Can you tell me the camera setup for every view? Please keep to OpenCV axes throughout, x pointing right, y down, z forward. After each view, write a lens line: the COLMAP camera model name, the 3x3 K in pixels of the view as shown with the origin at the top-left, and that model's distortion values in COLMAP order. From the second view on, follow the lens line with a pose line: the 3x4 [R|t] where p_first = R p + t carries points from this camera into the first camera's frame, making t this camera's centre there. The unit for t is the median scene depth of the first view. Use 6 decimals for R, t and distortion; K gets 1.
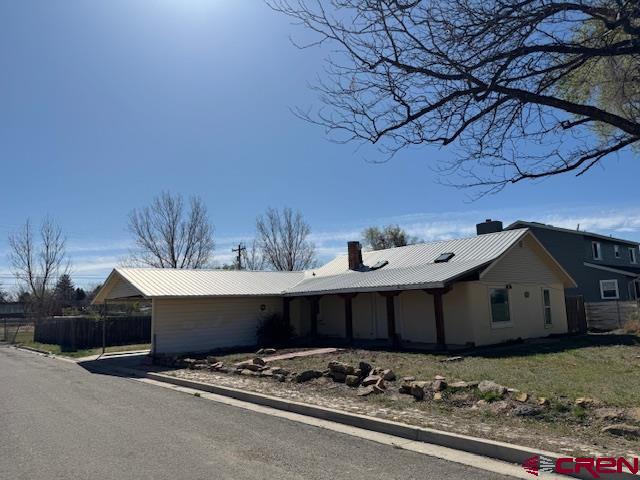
lens RADIAL K [[460.0, 0, 317.9], [0, 460.0, 244.7], [0, 0, 1]] dist [0.068168, -0.064703]
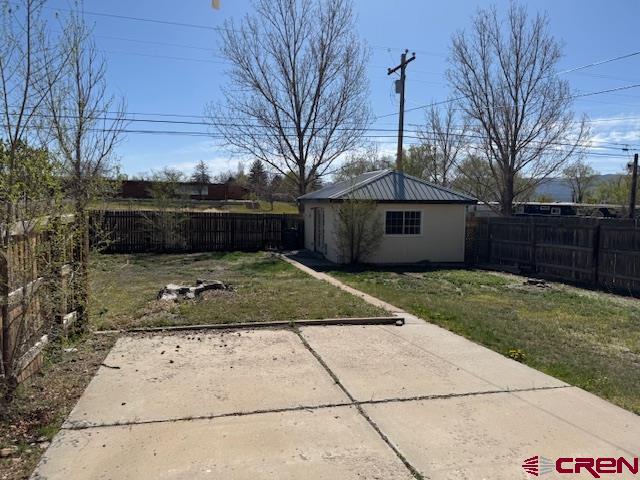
lens RADIAL K [[460.0, 0, 317.9], [0, 460.0, 244.7], [0, 0, 1]] dist [0.068168, -0.064703]
pose [[0.908406, 0.073156, -0.411639, -0.034353], [0.009704, 0.980618, 0.195690, 0.074056], [0.417977, -0.181760, 0.890089, 0.407680]]
